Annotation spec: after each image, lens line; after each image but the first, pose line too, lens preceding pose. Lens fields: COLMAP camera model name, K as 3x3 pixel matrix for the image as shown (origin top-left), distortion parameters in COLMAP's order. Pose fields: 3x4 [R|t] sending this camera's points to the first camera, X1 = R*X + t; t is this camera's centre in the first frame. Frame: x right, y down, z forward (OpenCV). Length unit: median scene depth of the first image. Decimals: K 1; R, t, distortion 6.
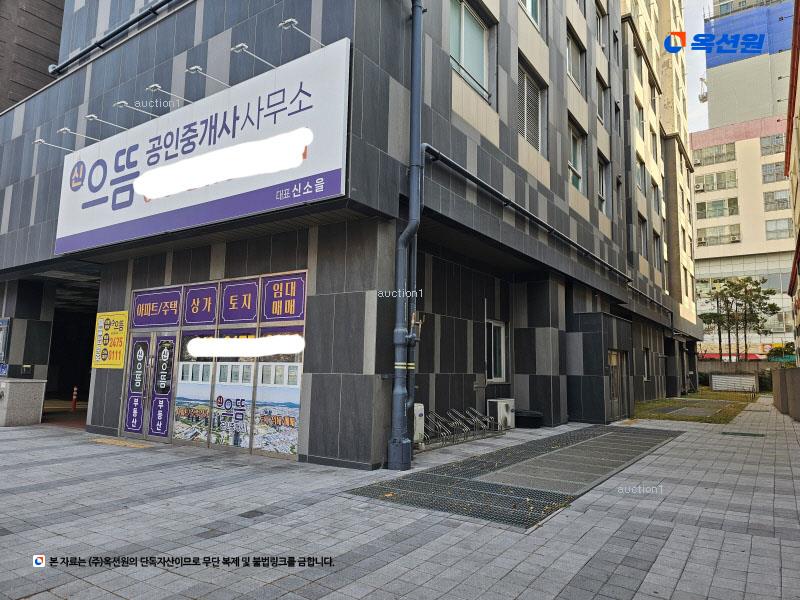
lens RADIAL K [[519.2, 0, 400.0], [0, 519.2, 300.0], [0, 0, 1]] dist [0.063936, -0.059978]
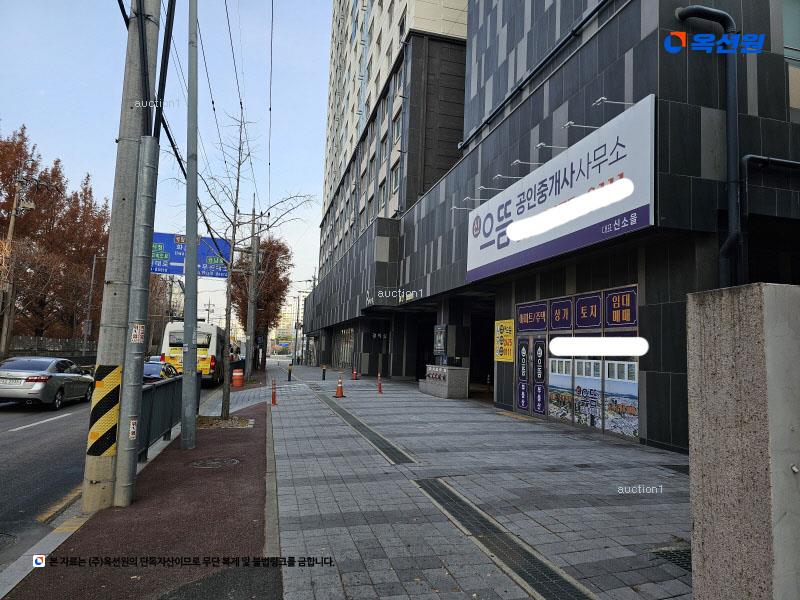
lens RADIAL K [[519.2, 0, 400.0], [0, 519.2, 300.0], [0, 0, 1]] dist [0.063936, -0.059978]
pose [[0.743578, -0.052867, -0.666555, 0.198067], [0.057864, 0.998217, -0.014621, -0.032735], [0.666140, -0.027698, 0.745312, -0.237033]]
